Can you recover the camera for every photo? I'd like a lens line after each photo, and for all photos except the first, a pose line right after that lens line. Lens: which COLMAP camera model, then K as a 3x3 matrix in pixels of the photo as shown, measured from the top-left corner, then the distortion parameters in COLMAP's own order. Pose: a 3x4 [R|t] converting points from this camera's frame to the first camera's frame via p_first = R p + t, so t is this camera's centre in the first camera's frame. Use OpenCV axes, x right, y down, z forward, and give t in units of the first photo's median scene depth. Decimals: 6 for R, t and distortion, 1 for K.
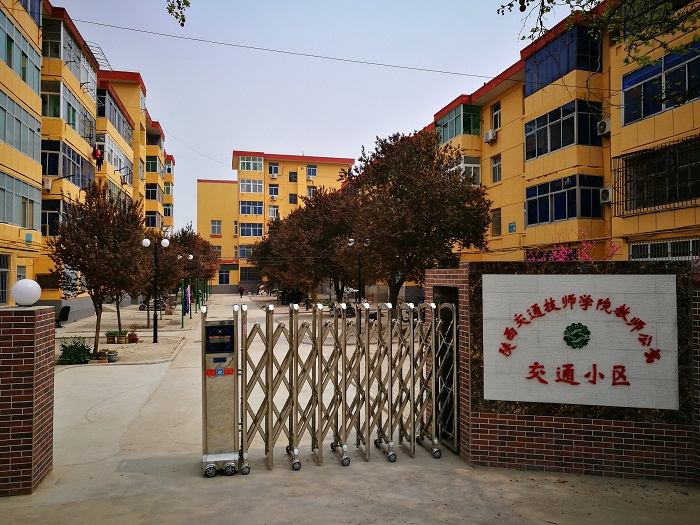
lens RADIAL K [[539.1, 0, 350.0], [0, 539.1, 264.2], [0, 0, 1]] dist [0.009449, -0.005043]
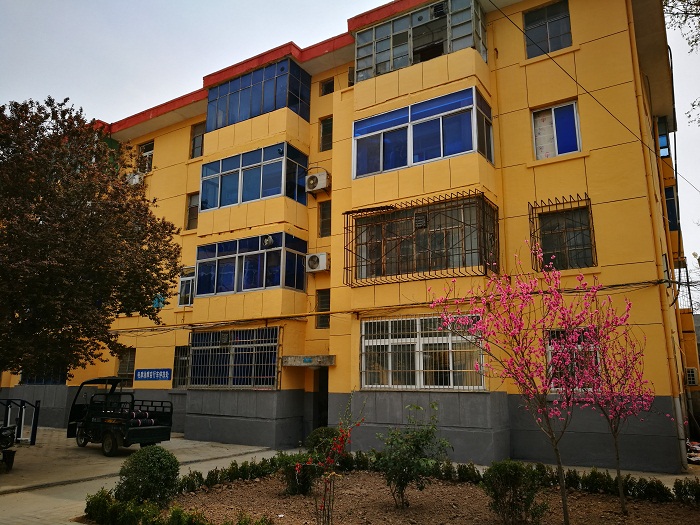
lens RADIAL K [[539.1, 0, 350.8], [0, 539.1, 268.4], [0, 0, 1]] dist [0.009449, -0.005043]
pose [[0.717213, 0.139727, 0.682702, -0.037002], [-0.018608, 0.983182, -0.181677, 0.026272], [-0.696606, 0.117597, 0.707751, 0.380846]]
